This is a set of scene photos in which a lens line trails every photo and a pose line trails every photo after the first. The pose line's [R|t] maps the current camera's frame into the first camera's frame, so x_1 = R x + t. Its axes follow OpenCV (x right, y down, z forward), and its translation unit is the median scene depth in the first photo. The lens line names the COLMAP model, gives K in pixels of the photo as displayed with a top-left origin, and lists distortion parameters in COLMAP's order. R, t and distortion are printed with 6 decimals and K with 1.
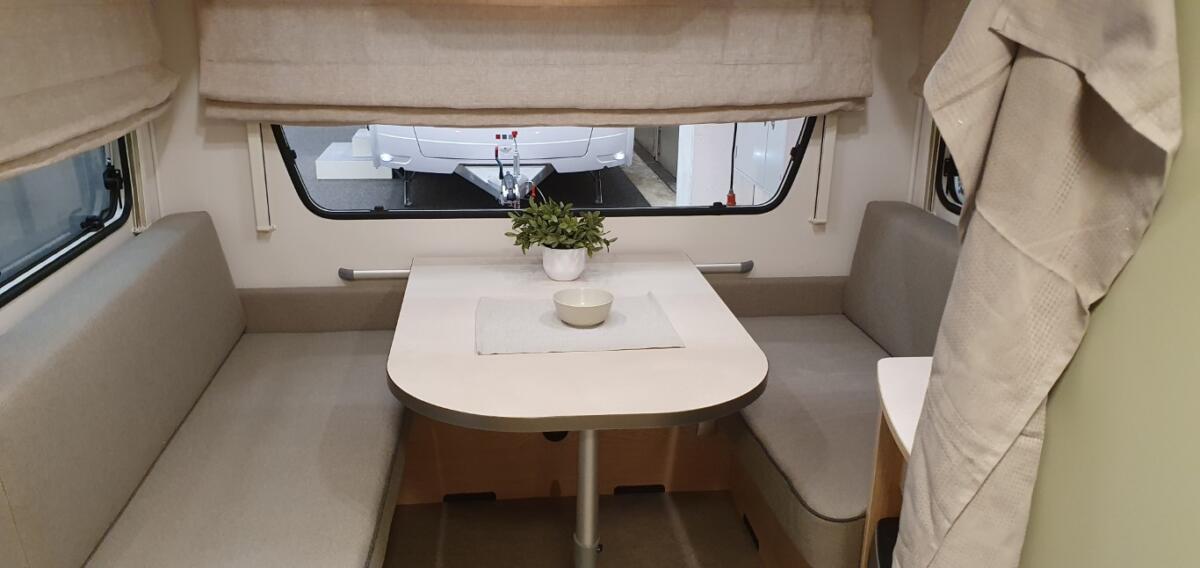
lens RADIAL K [[926.7, 0, 577.5], [0, 926.7, 292.1], [0, 0, 1]] dist [0.081497, -0.130635]
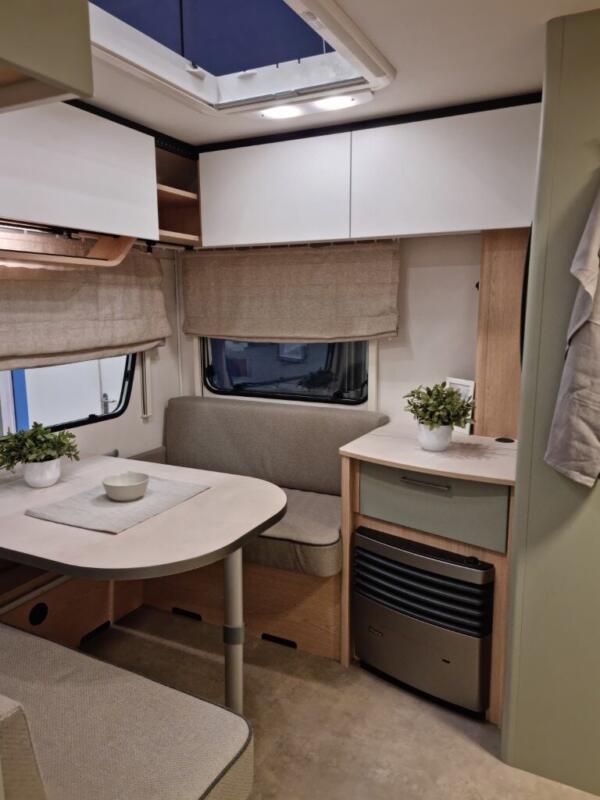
lens RADIAL K [[581.8, 0, 297.4], [0, 581.8, 402.3], [0, 0, 1]] dist [0.060341, -0.028004]
pose [[0.543989, -0.150598, 0.825467, -0.472365], [0.269564, 0.962981, -0.001958, -0.028934], [-0.794614, 0.223581, 0.564446, 0.244105]]
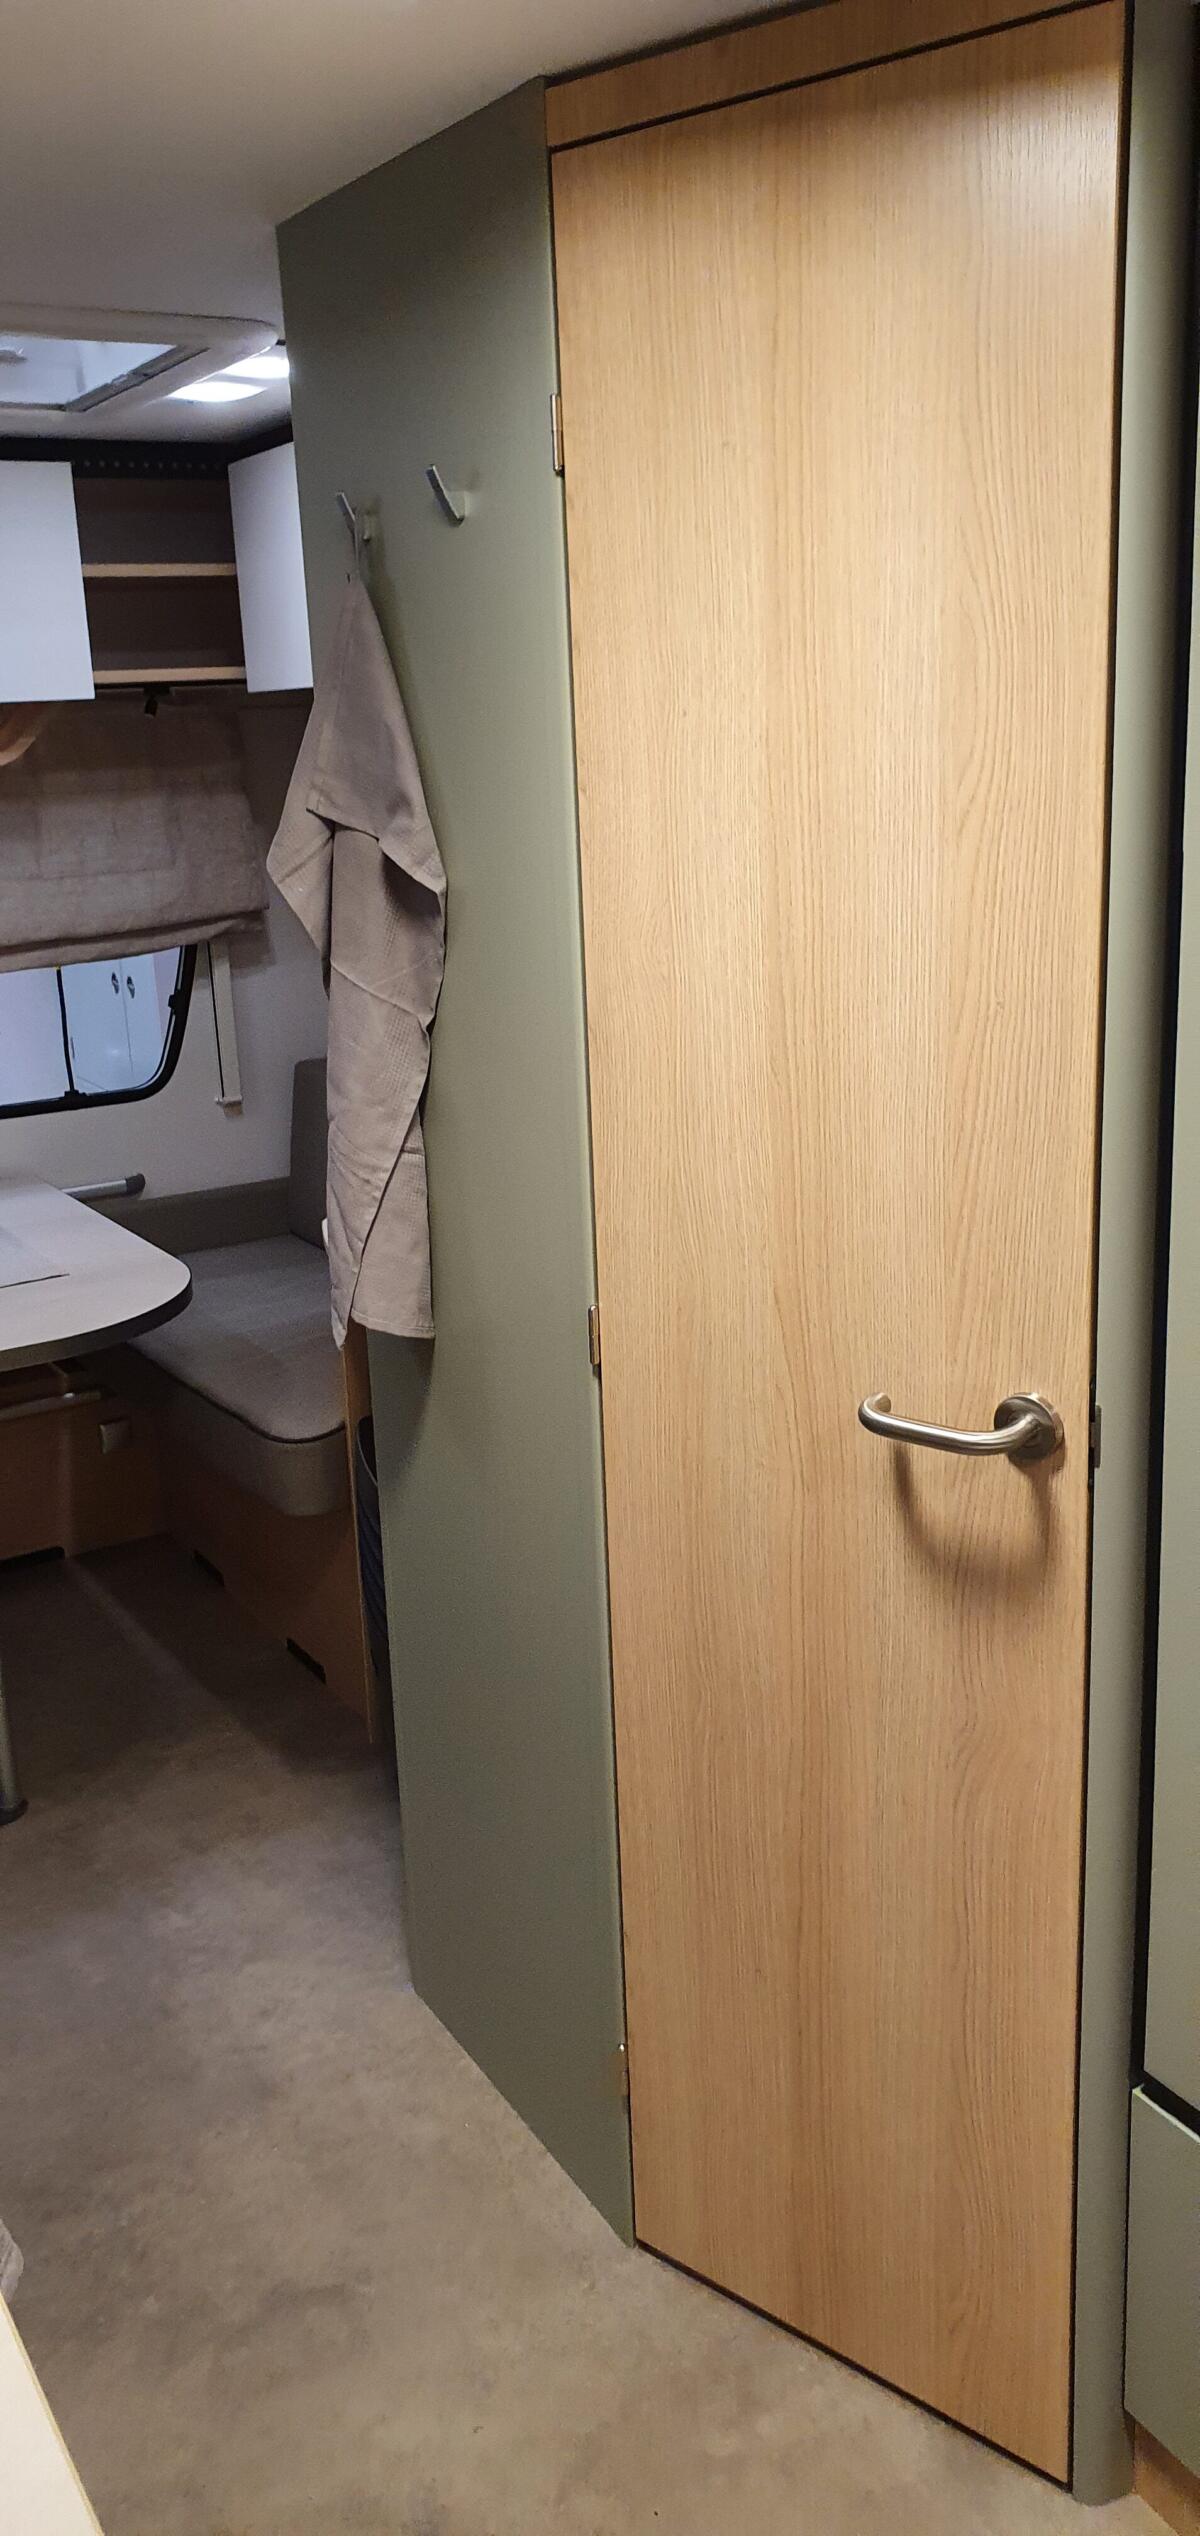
lens RADIAL K [[1995.6, 0, 565.8], [0, 1995.6, 1230.2], [0, 0, 1]] dist [0.084993, -0.132460]
pose [[0.907000, -0.155357, 0.391428, -0.104107], [0.183225, 0.982461, -0.034625, 0.118314], [-0.379184, 0.103124, 0.919557, -0.426863]]
